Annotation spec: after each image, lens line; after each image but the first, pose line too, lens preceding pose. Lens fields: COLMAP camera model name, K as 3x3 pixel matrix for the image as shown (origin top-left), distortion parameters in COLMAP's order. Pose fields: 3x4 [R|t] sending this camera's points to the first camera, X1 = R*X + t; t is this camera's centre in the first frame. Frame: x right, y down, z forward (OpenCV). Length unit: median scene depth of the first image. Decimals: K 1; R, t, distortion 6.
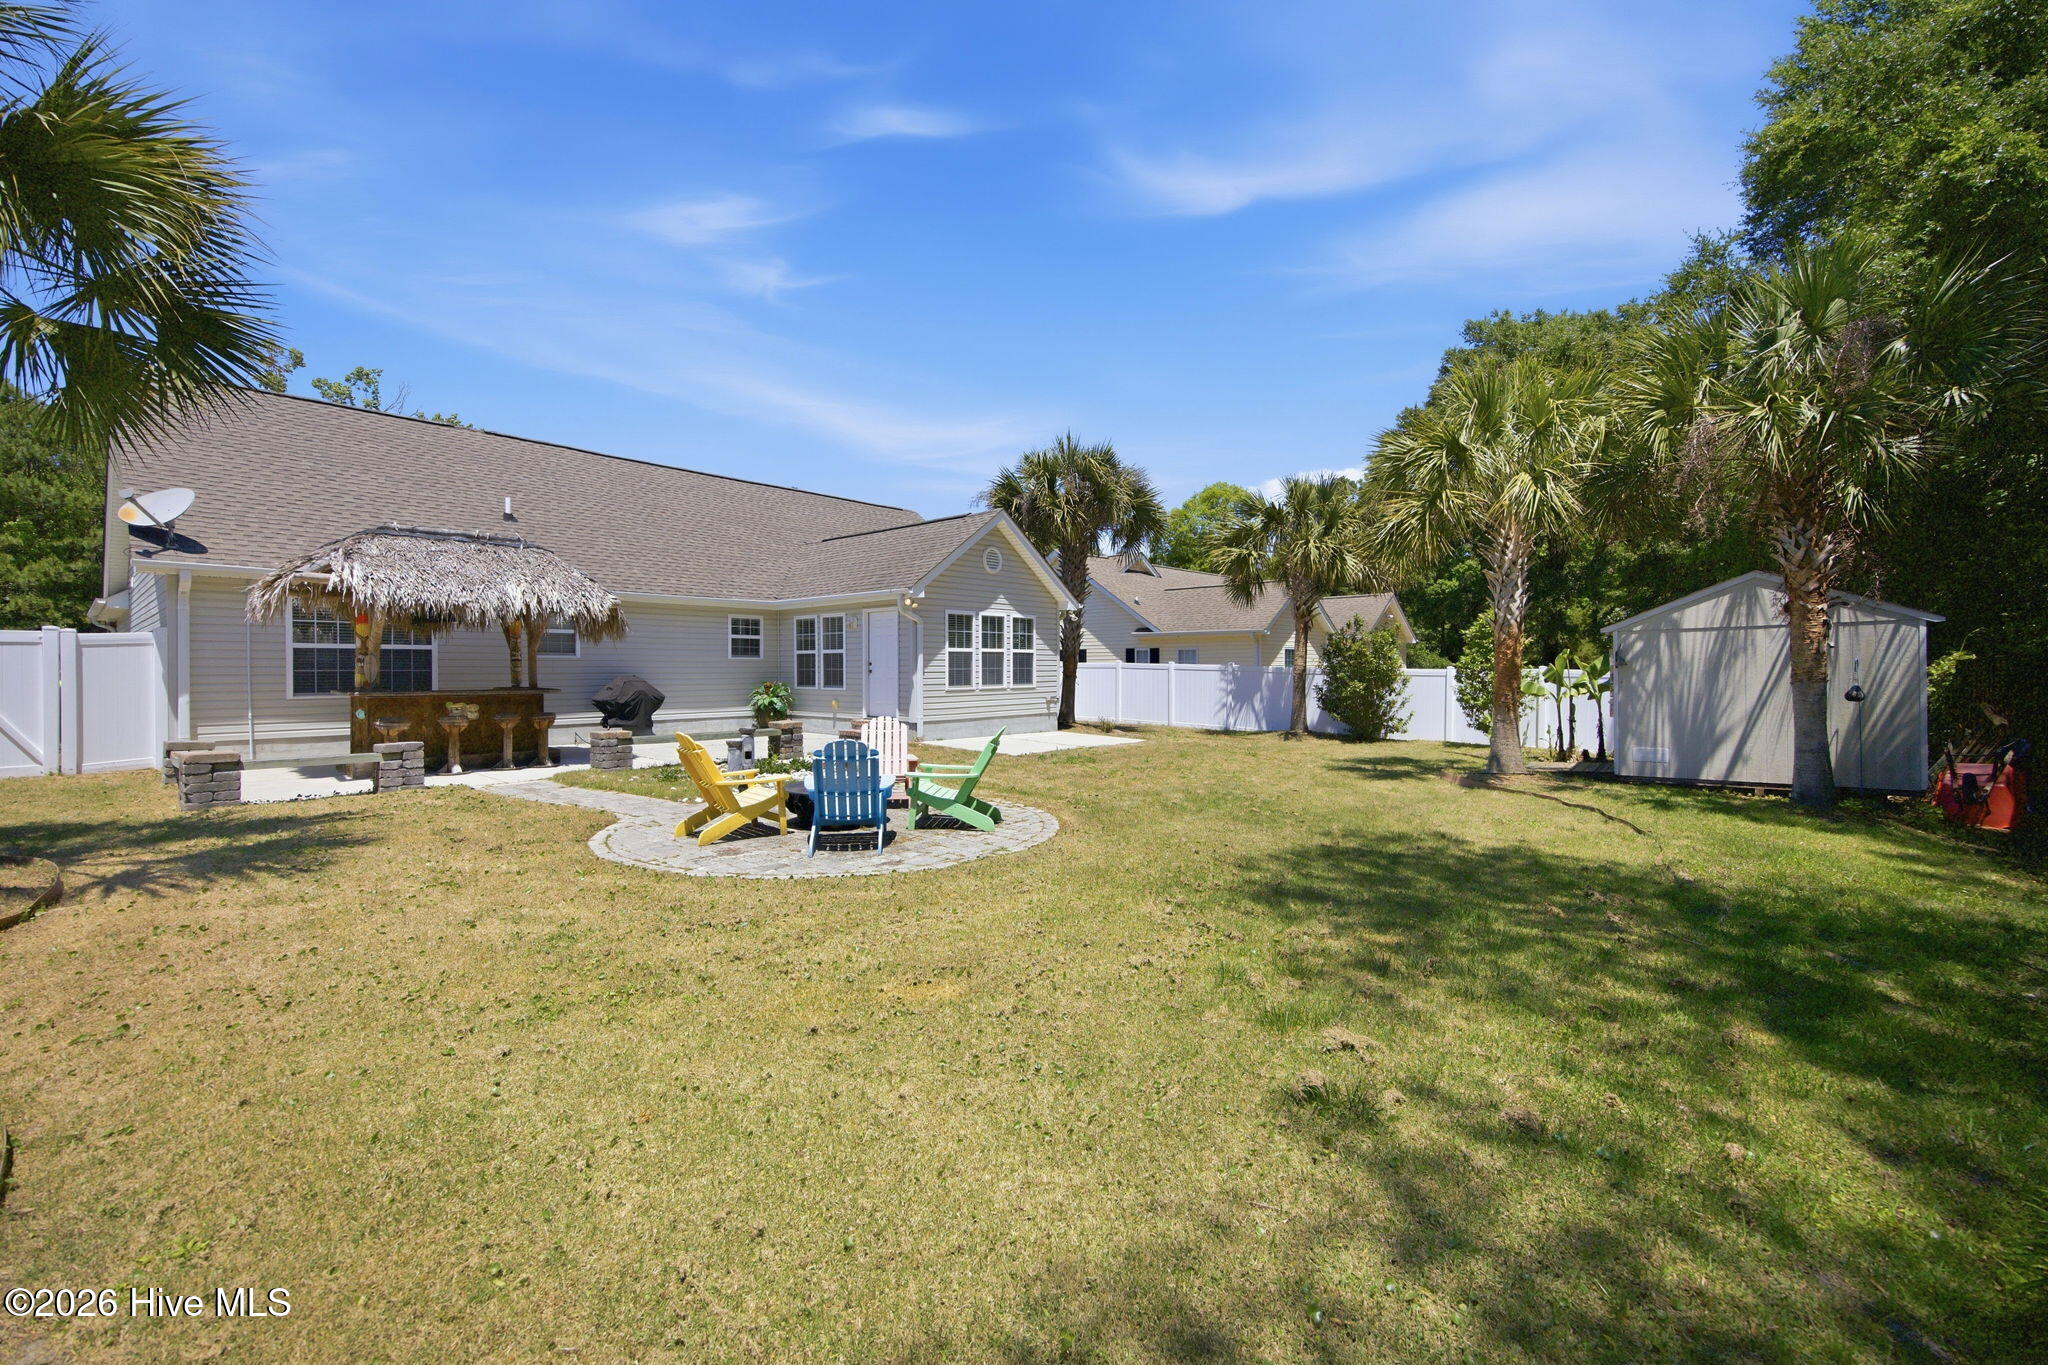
lens RADIAL K [[861.6, 0, 1052.8], [0, 861.6, 676.5], [0, 0, 1]] dist [0.000239, 0.000108]
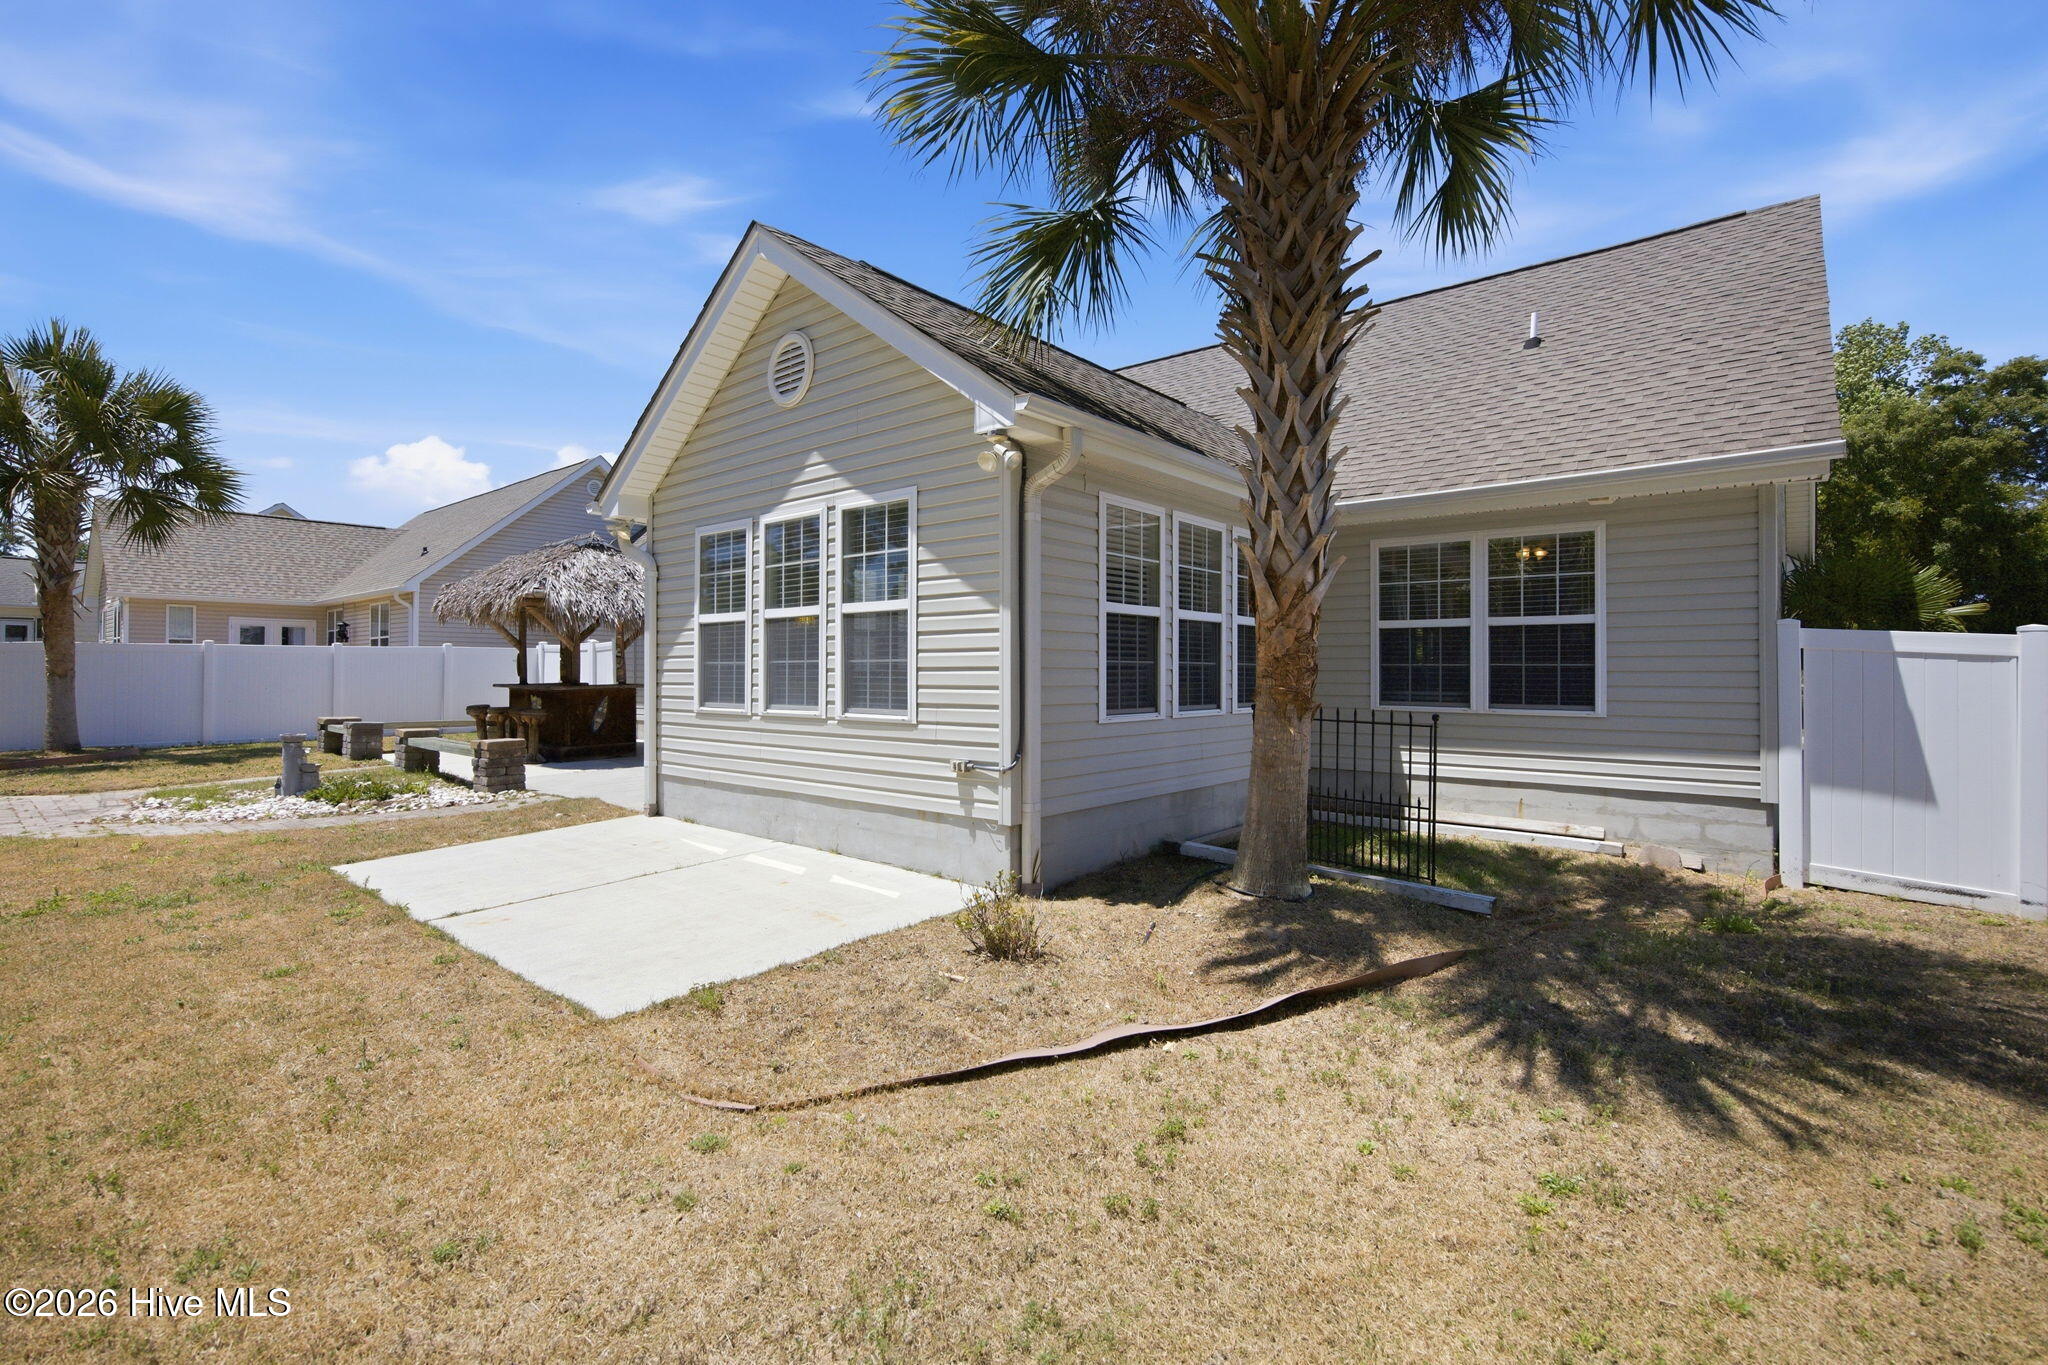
lens RADIAL K [[935.9, 0, 1057.8], [0, 935.9, 655.2], [0, 0, 1]] dist [-0.000355, 0.000818]
pose [[-0.038966, -0.008021, -0.999208, 0.320463], [-0.003256, 0.999963, -0.007900, -0.009117], [0.999235, 0.002946, -0.038991, 1.109591]]
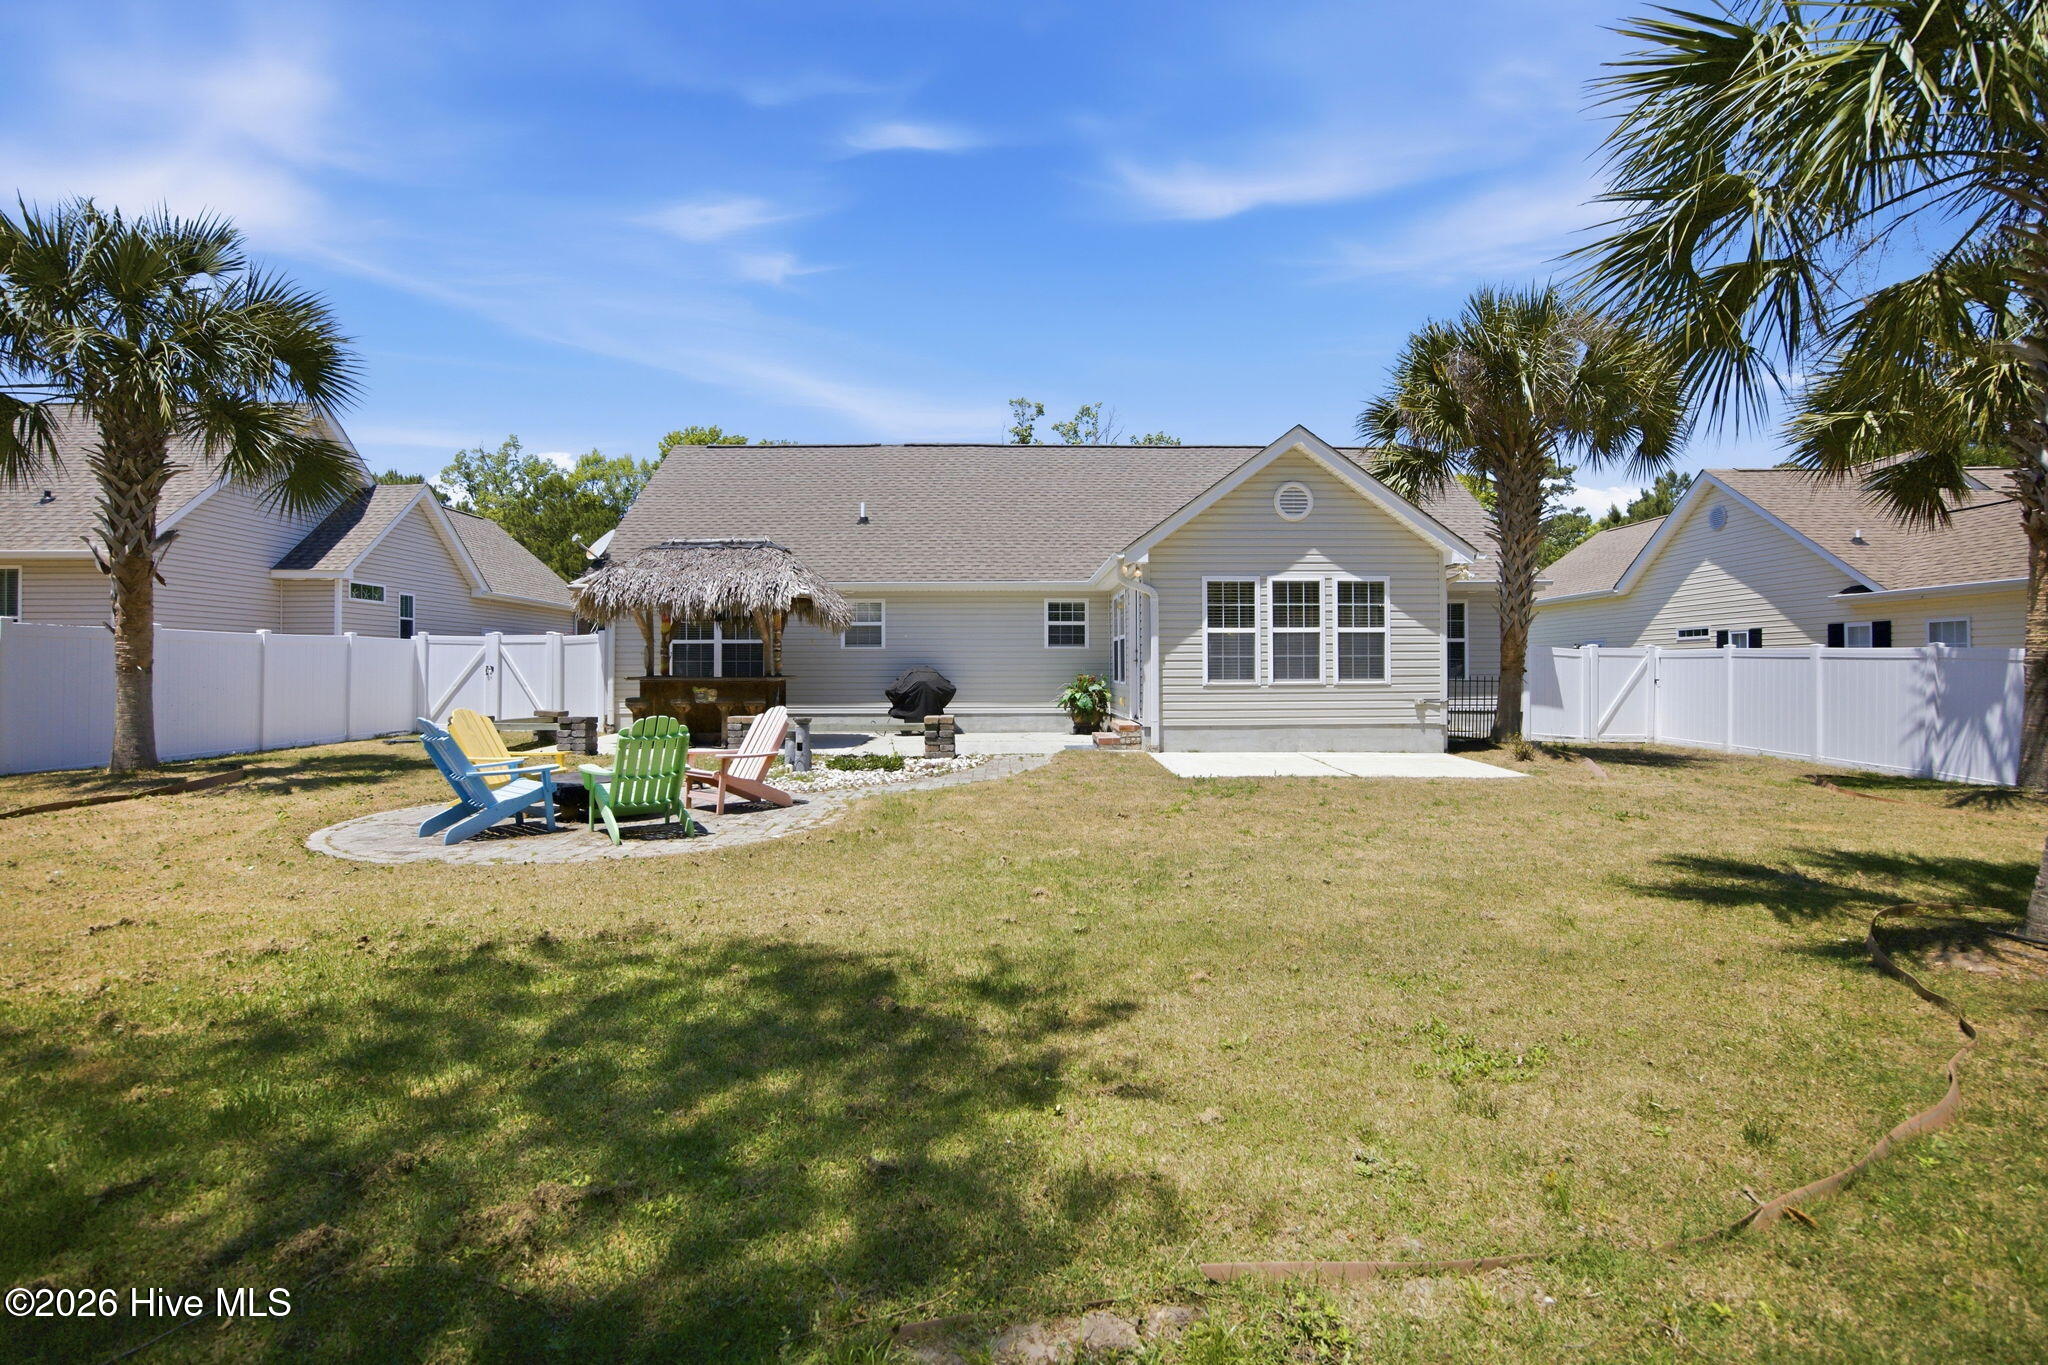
lens RADIAL K [[935.9, 0, 1057.8], [0, 935.9, 655.2], [0, 0, 1]] dist [-0.000355, 0.000818]
pose [[0.686124, -0.010366, -0.727411, 0.343284], [-0.003474, 0.999840, -0.017524, 0.003899], [0.727477, 0.014551, 0.685978, 0.332792]]
